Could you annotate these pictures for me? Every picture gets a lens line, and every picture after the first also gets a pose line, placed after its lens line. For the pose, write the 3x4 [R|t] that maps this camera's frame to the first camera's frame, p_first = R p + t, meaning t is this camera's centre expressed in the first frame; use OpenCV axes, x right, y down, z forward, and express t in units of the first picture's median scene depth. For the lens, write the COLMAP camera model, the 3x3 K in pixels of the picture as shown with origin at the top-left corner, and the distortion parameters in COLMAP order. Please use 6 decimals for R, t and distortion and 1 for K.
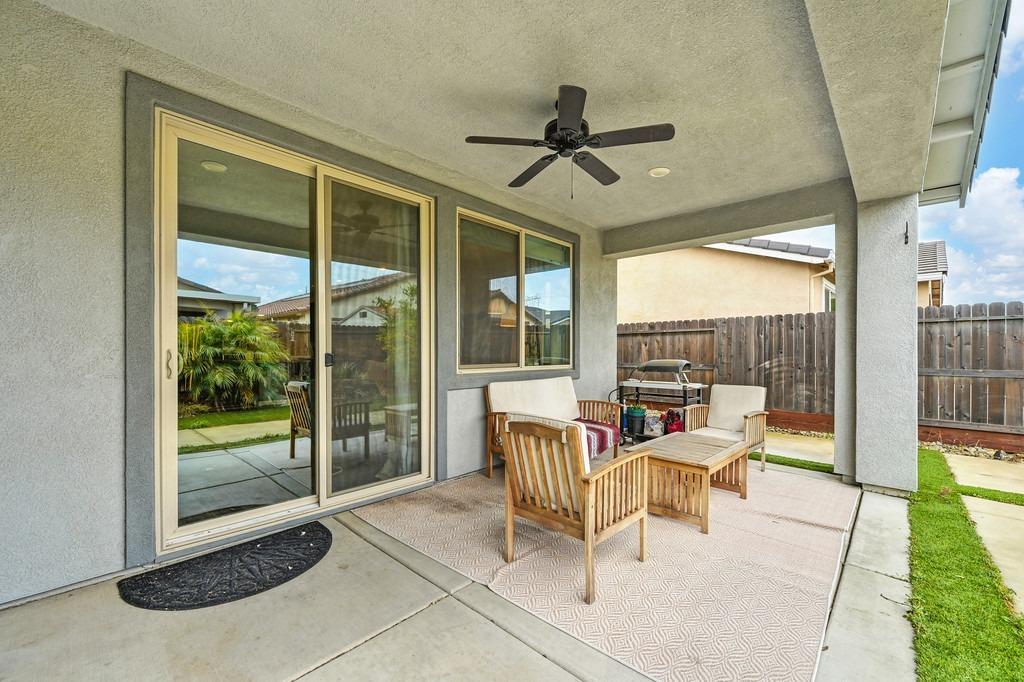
lens RADIAL K [[412.7, 0, 511.5], [0, 412.7, 352.7], [0, 0, 1]] dist [-0.000063, -0.000005]
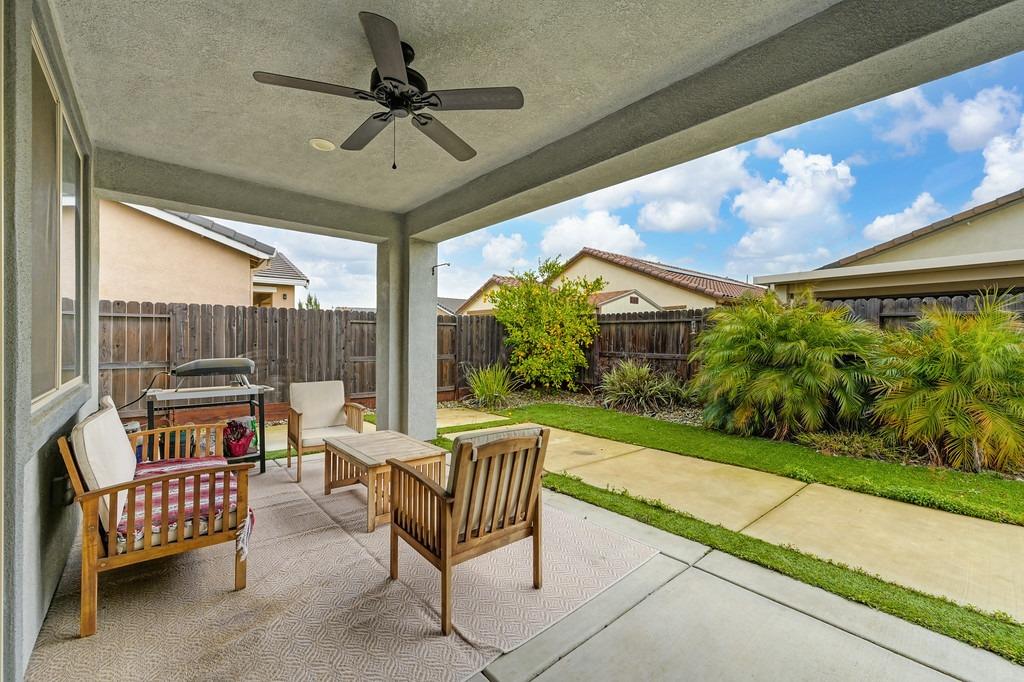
lens RADIAL K [[422.0, 0, 512.0], [0, 422.0, 341.0], [0, 0, 1]] dist [-0.000056, -0.000005]
pose [[0.106211, -0.001536, 0.994342, -0.270318], [-0.000255, 0.999999, 0.001572, -0.012463], [-0.994344, -0.000420, 0.106210, 0.291327]]
